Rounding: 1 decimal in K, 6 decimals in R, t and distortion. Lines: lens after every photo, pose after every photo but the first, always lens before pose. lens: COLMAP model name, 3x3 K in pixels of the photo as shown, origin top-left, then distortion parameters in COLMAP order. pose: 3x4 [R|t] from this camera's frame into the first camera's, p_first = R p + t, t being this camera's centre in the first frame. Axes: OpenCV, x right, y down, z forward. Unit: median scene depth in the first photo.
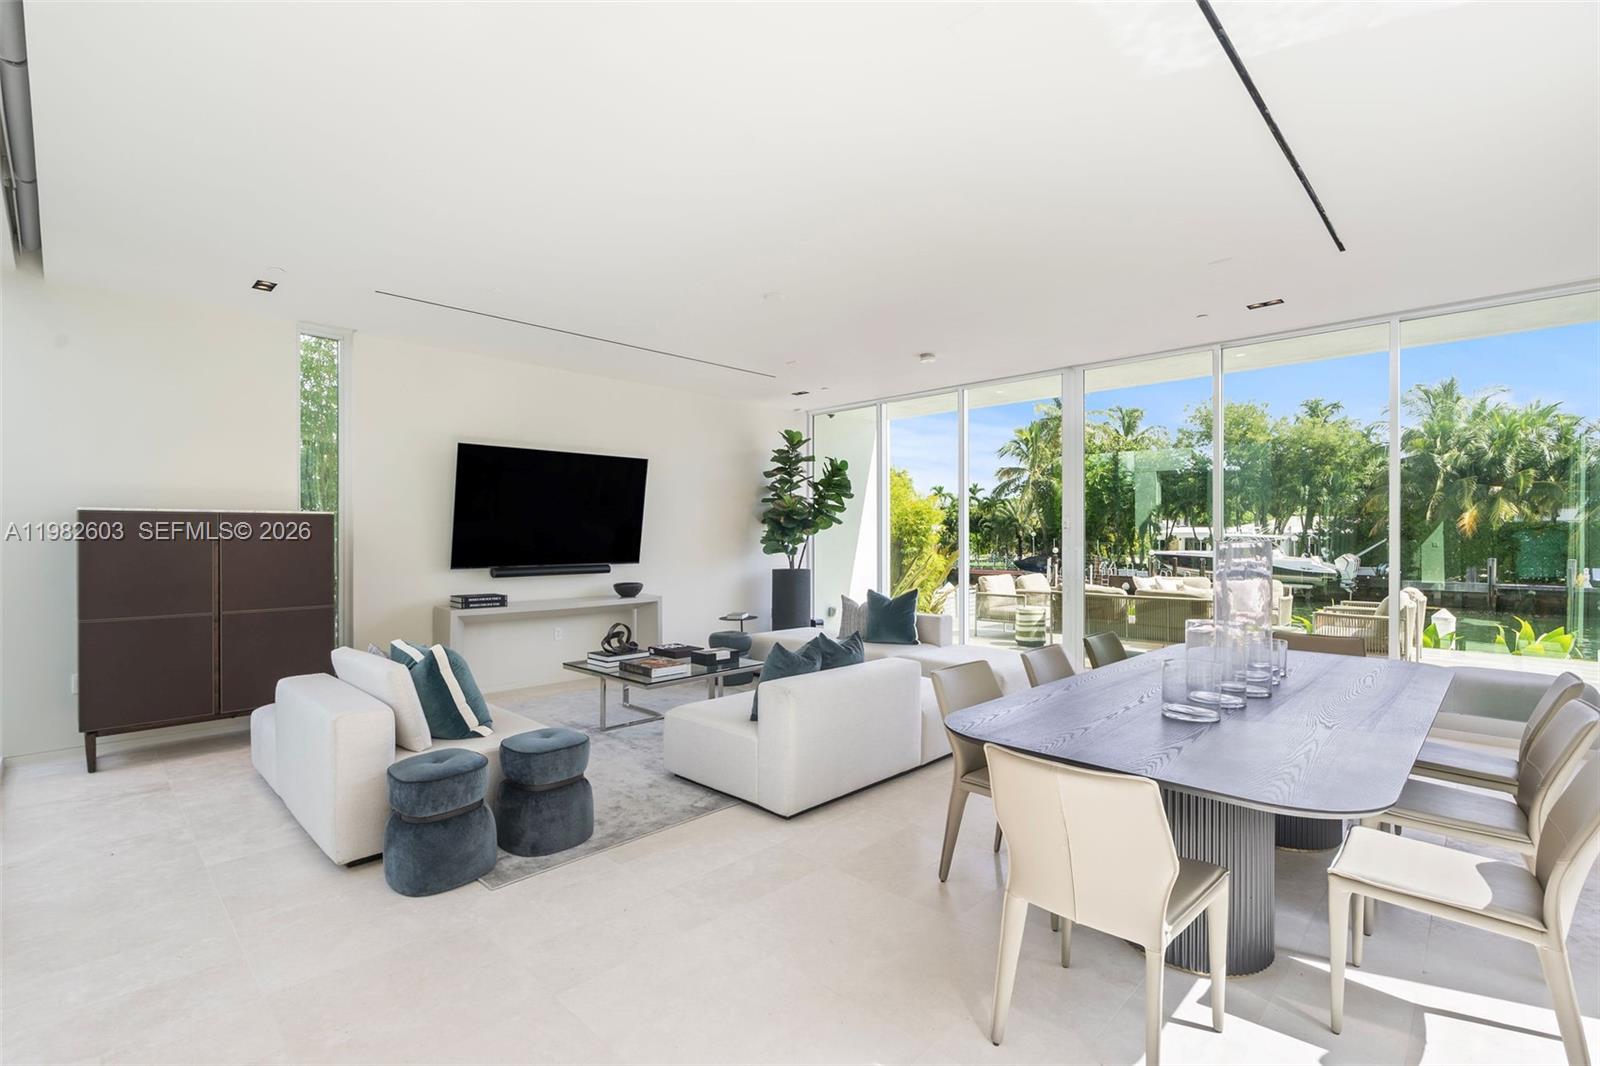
lens RADIAL K [[722.1, 0, 793.1], [0, 722.1, 549.5], [0, 0, 1]] dist [-0.003328, -0.000545]
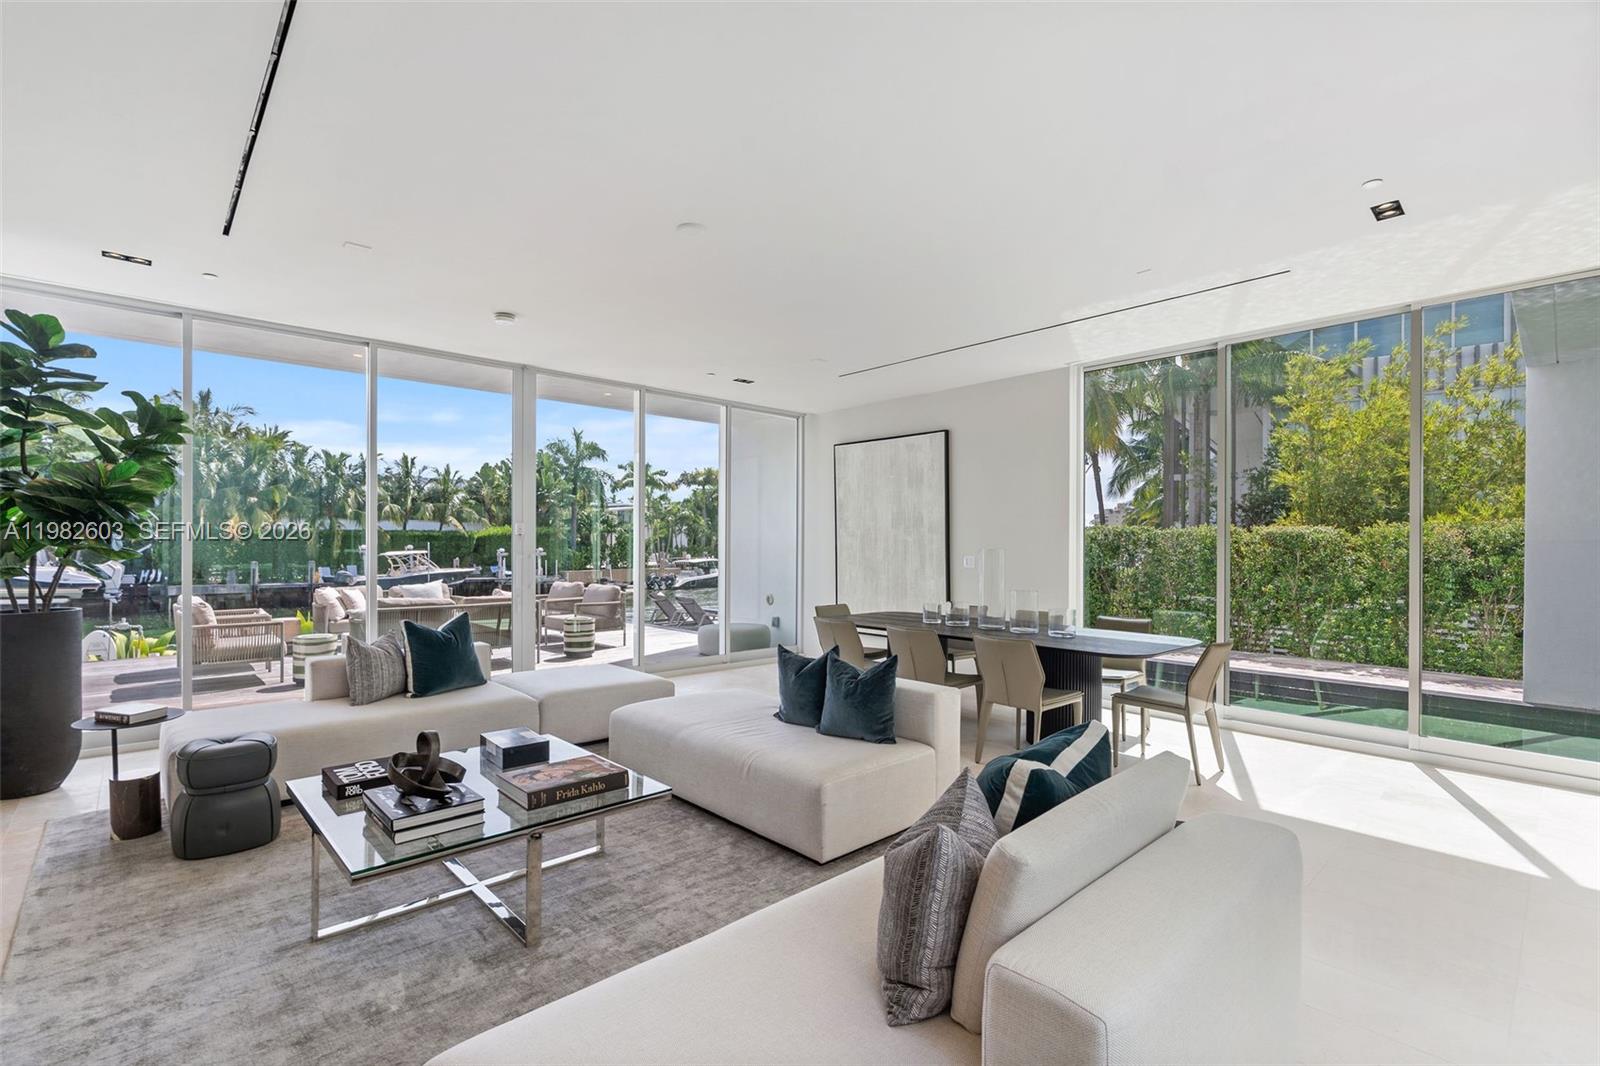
lens RADIAL K [[722.1, 0, 793.1], [0, 722.1, 549.5], [0, 0, 1]] dist [-0.003328, -0.000545]
pose [[0.055831, -0.007282, 0.998414, -0.438052], [0.014675, 0.999871, 0.006472, -0.009047], [-0.998332, 0.014290, 0.055931, 0.473800]]
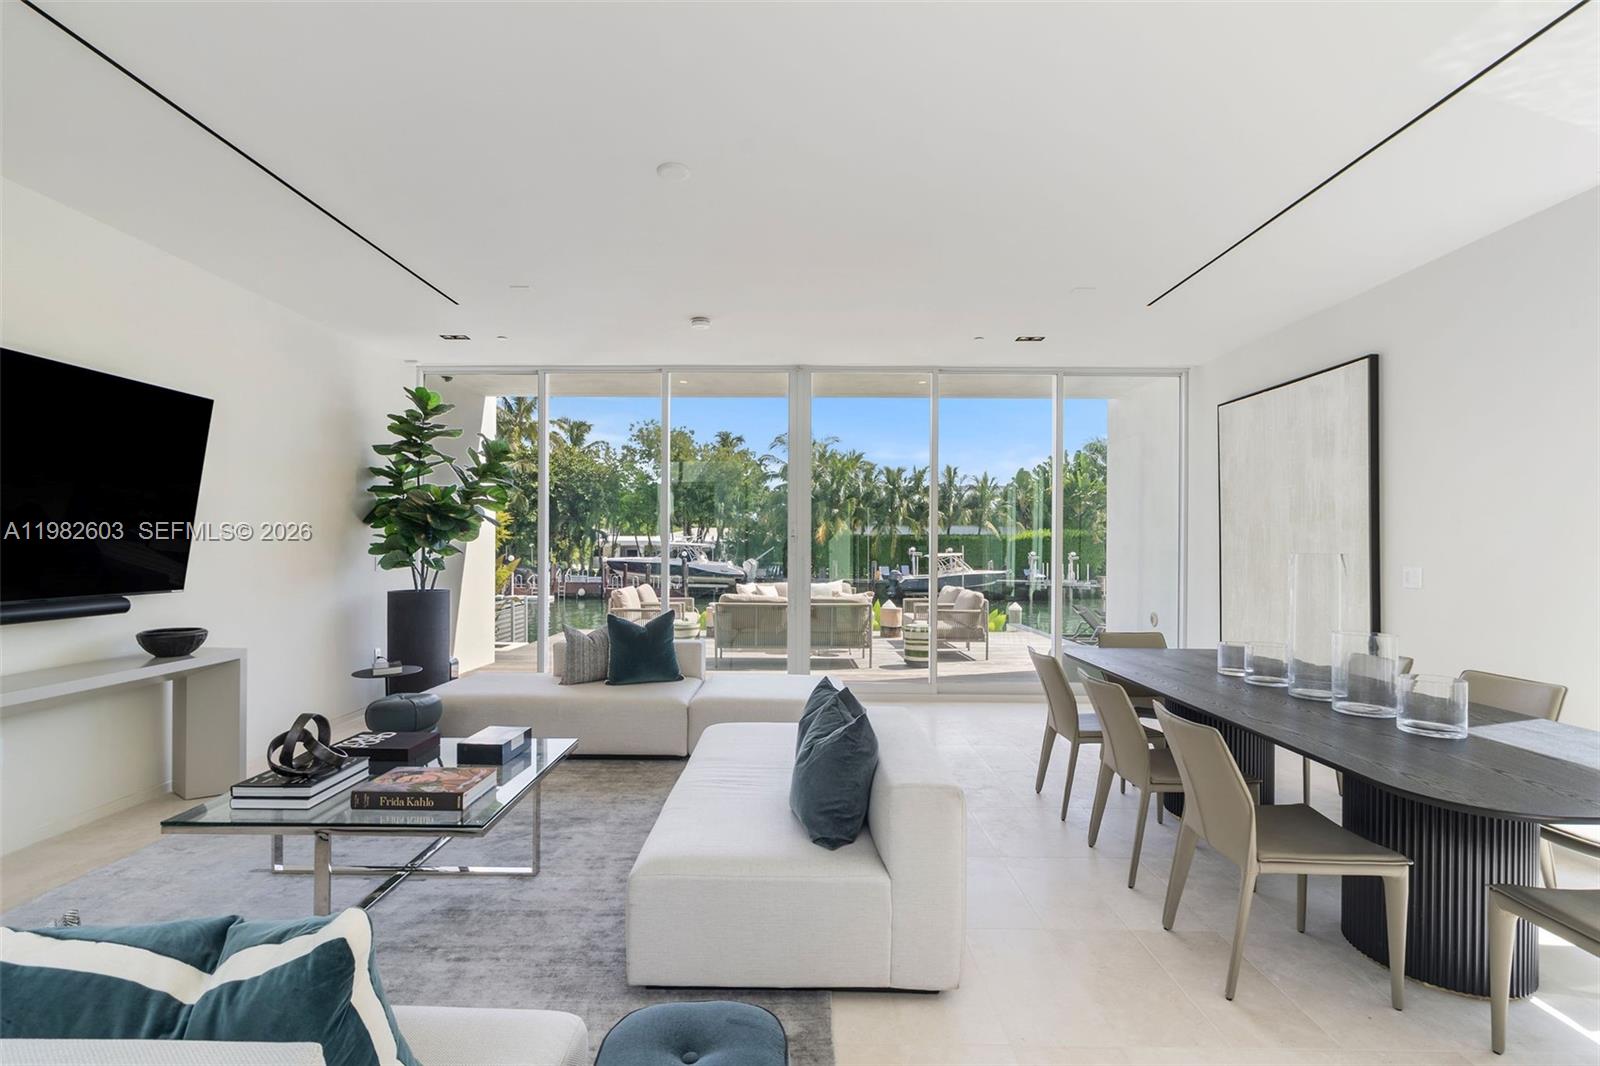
lens RADIAL K [[722.1, 0, 793.1], [0, 722.1, 549.5], [0, 0, 1]] dist [-0.003328, -0.000545]
pose [[0.720195, 0.000002, 0.693771, -0.221539], [0.006644, 0.999954, -0.006900, -0.004643], [-0.693740, 0.009579, 0.720162, 0.258244]]
